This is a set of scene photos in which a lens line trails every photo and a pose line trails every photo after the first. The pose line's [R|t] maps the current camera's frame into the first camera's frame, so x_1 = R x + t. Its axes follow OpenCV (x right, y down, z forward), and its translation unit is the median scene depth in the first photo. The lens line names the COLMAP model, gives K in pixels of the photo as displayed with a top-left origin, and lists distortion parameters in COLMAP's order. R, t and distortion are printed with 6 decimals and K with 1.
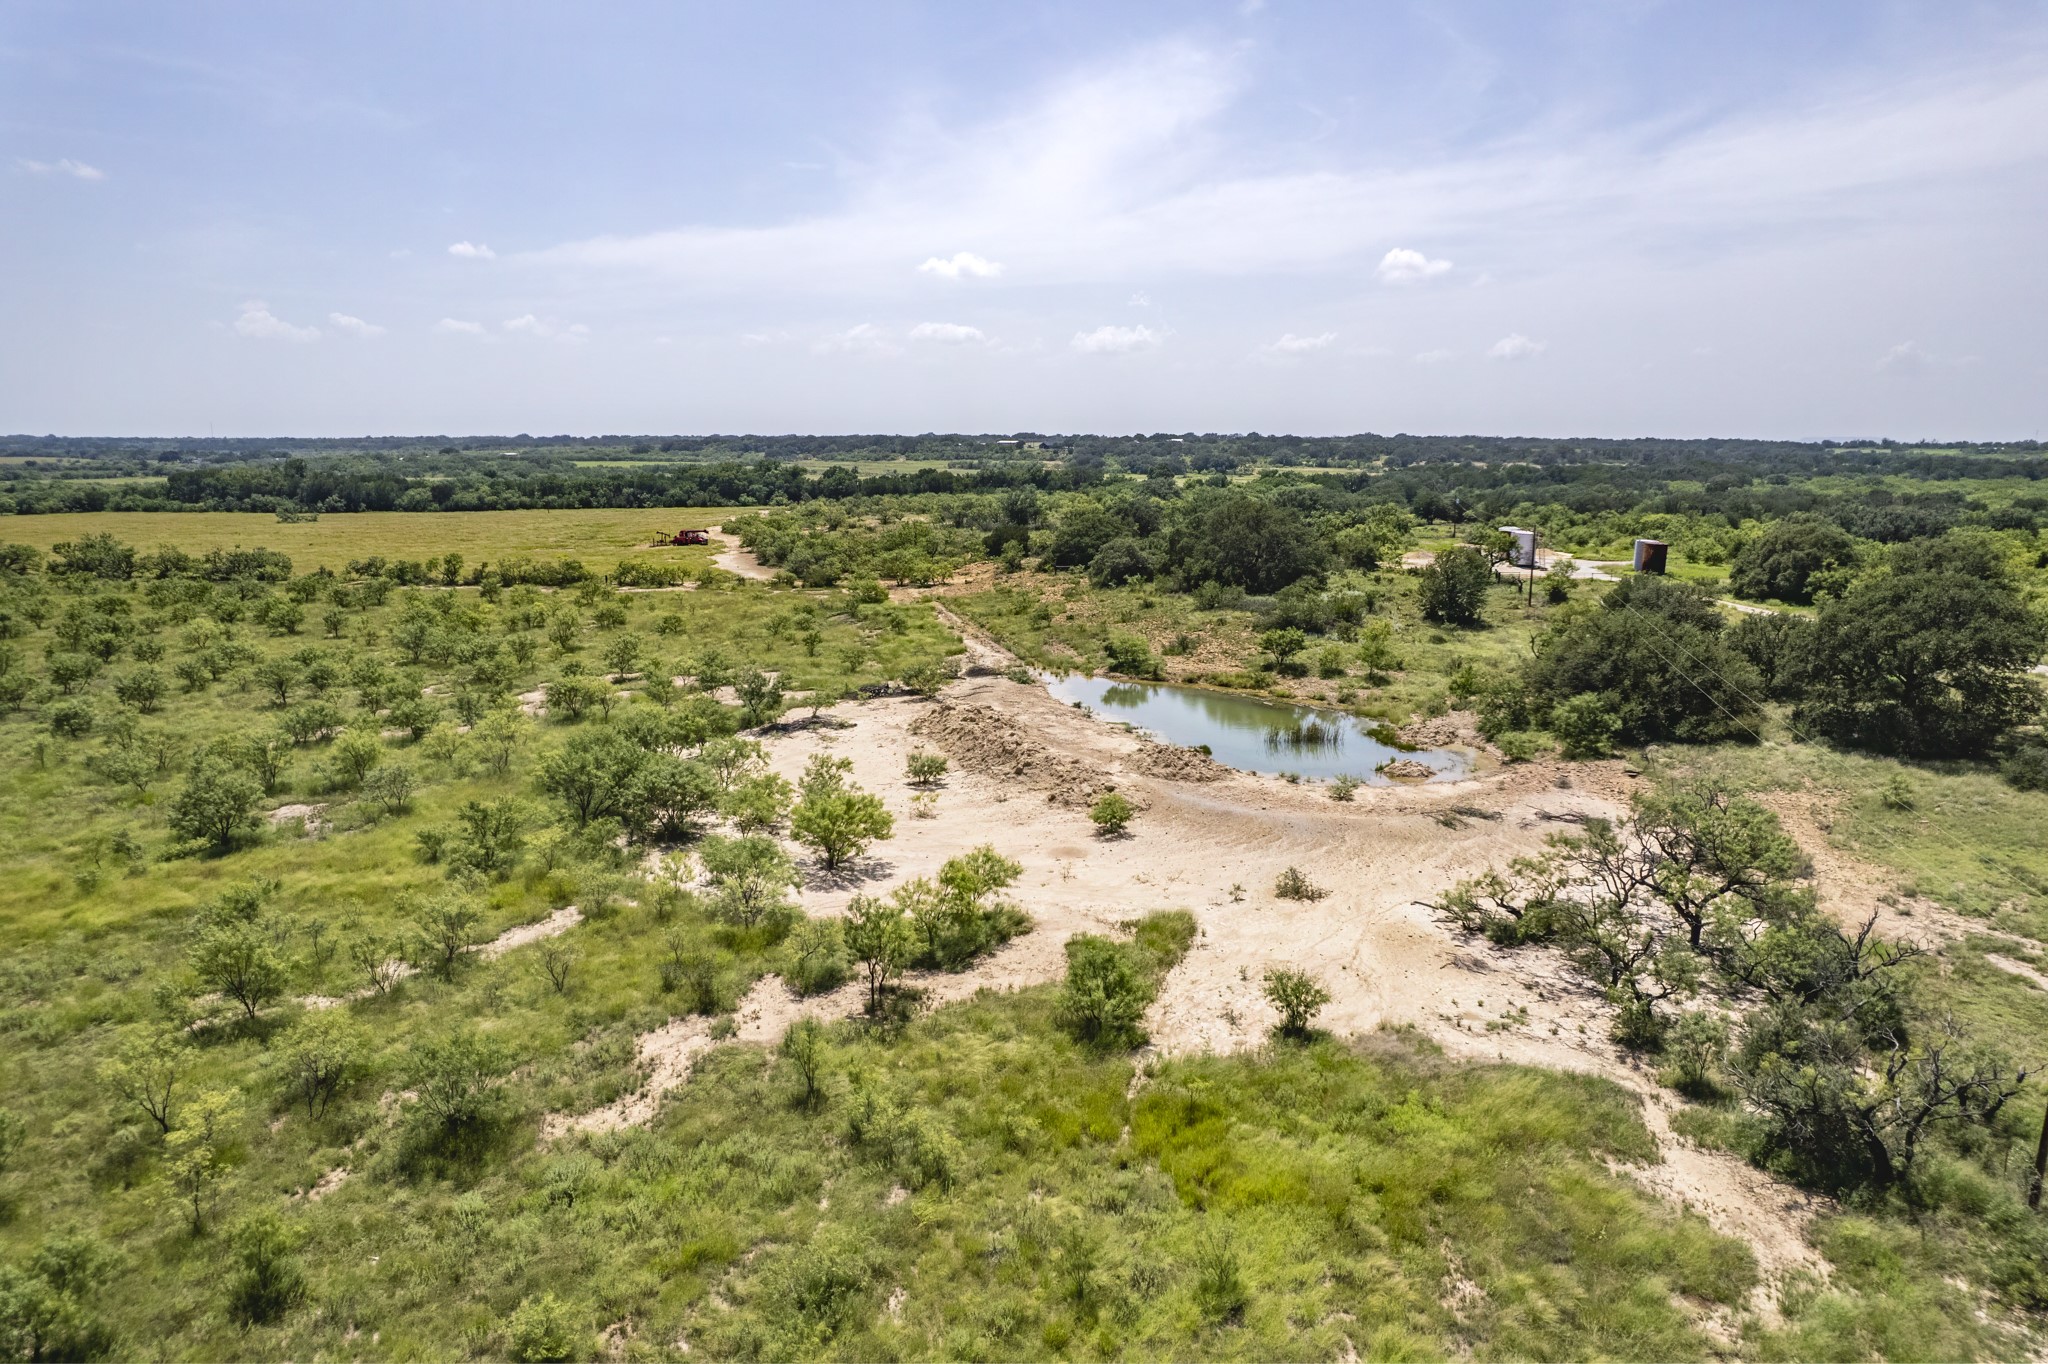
lens RADIAL K [[1330.8, 0, 1026.3], [0, 1330.8, 681.1], [0, 0, 1]] dist [-0.068746, 0.063350]
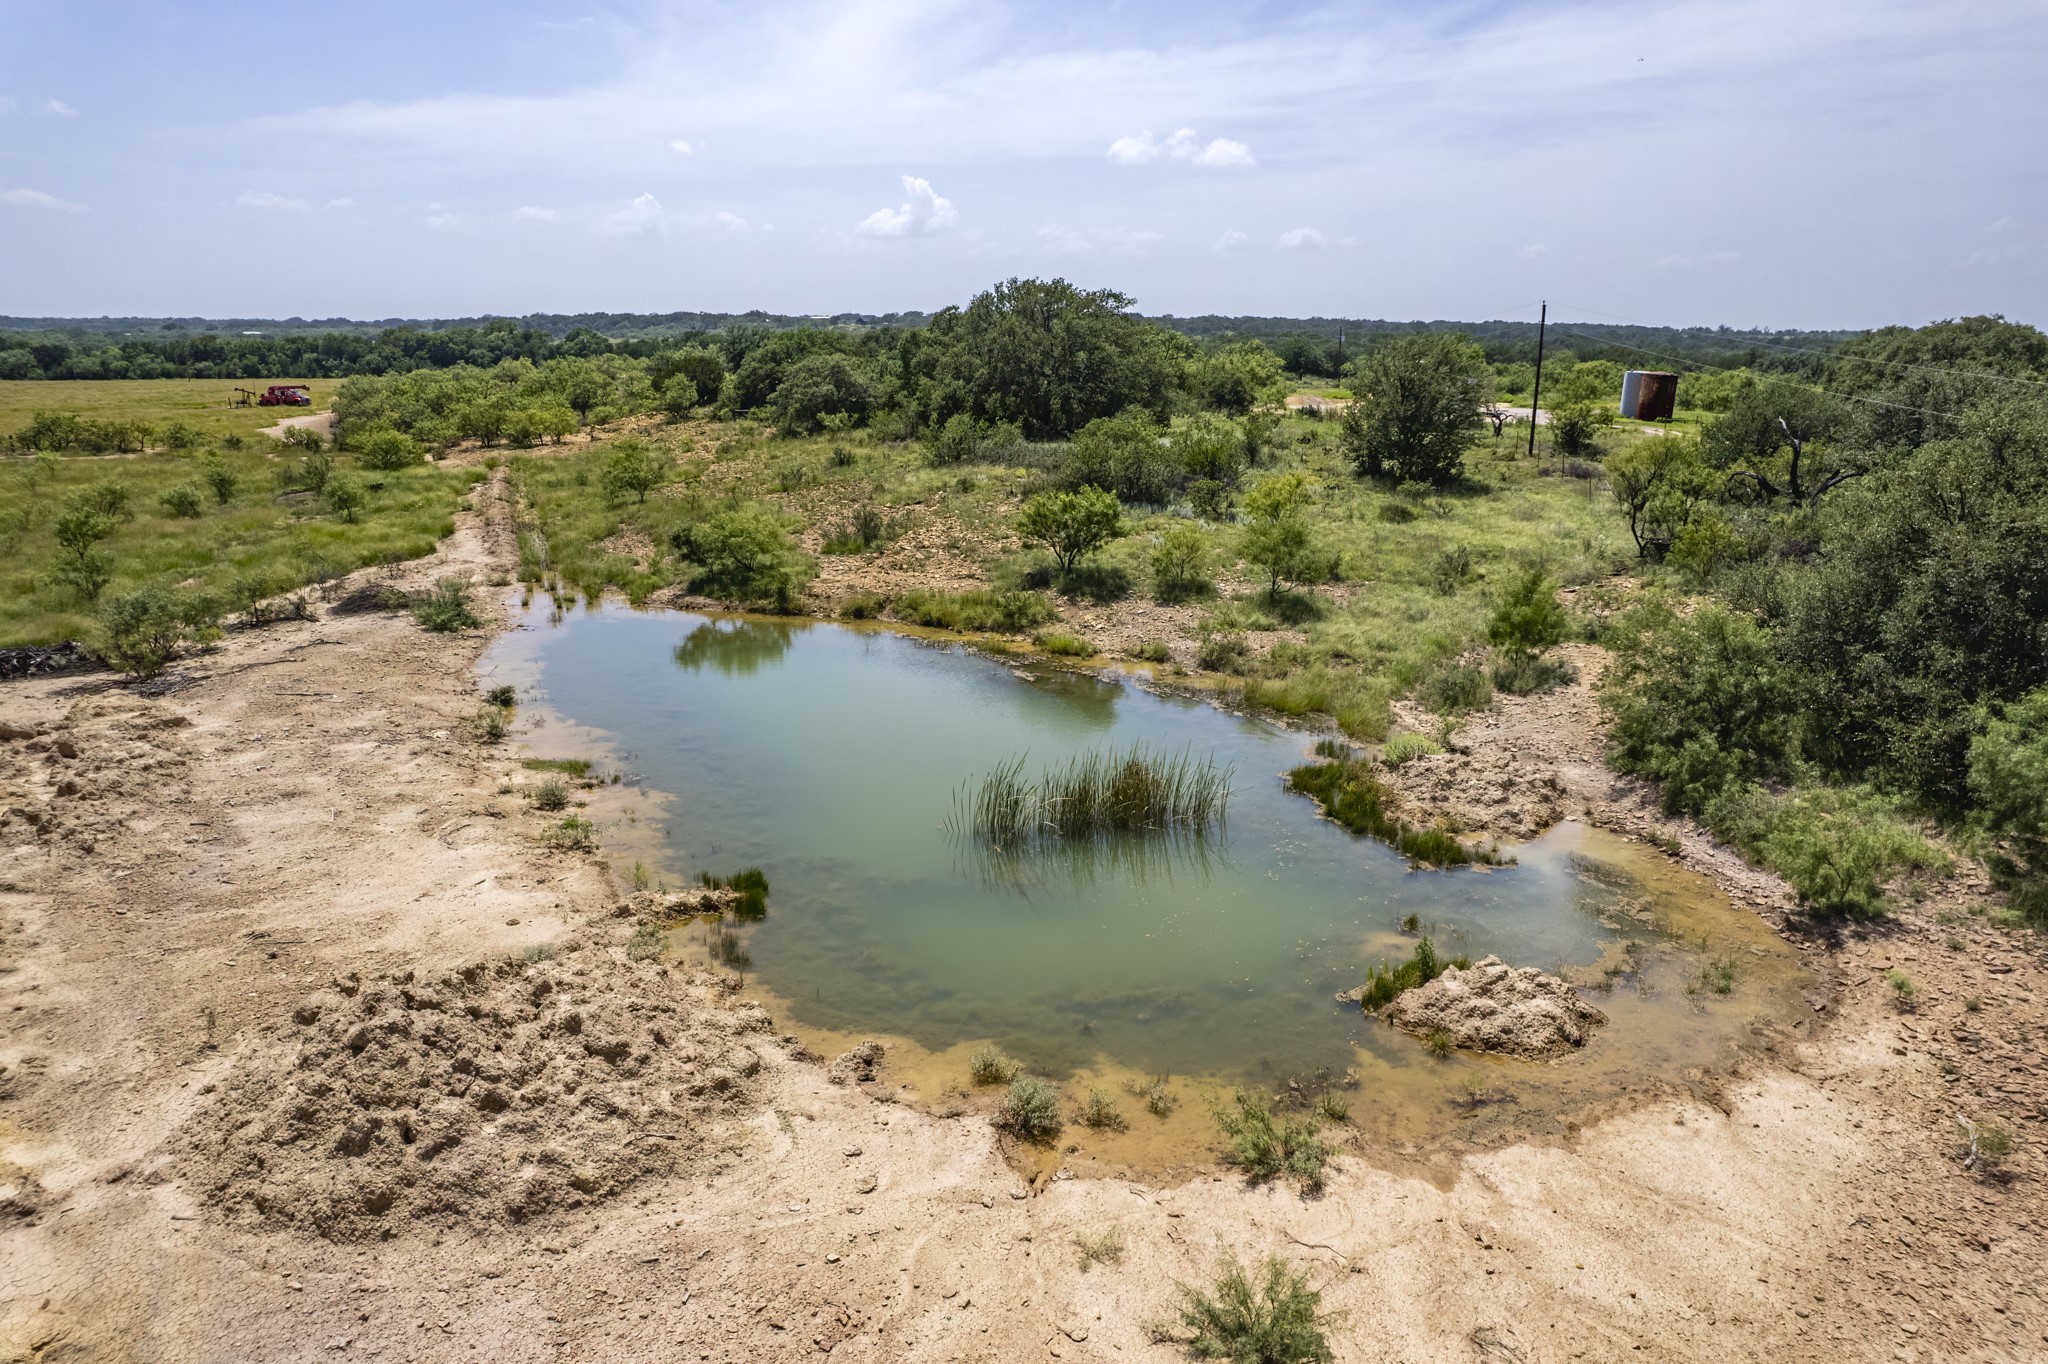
lens RADIAL K [[1330.8, 0, 1025.8], [0, 1330.8, 682.7], [0, 0, 1]] dist [-0.068746, 0.063350]
pose [[0.993411, -0.025150, 0.111811, 0.120829], [0.016328, 0.996731, 0.079130, -0.010453], [-0.113436, -0.076783, 0.990574, 0.532603]]
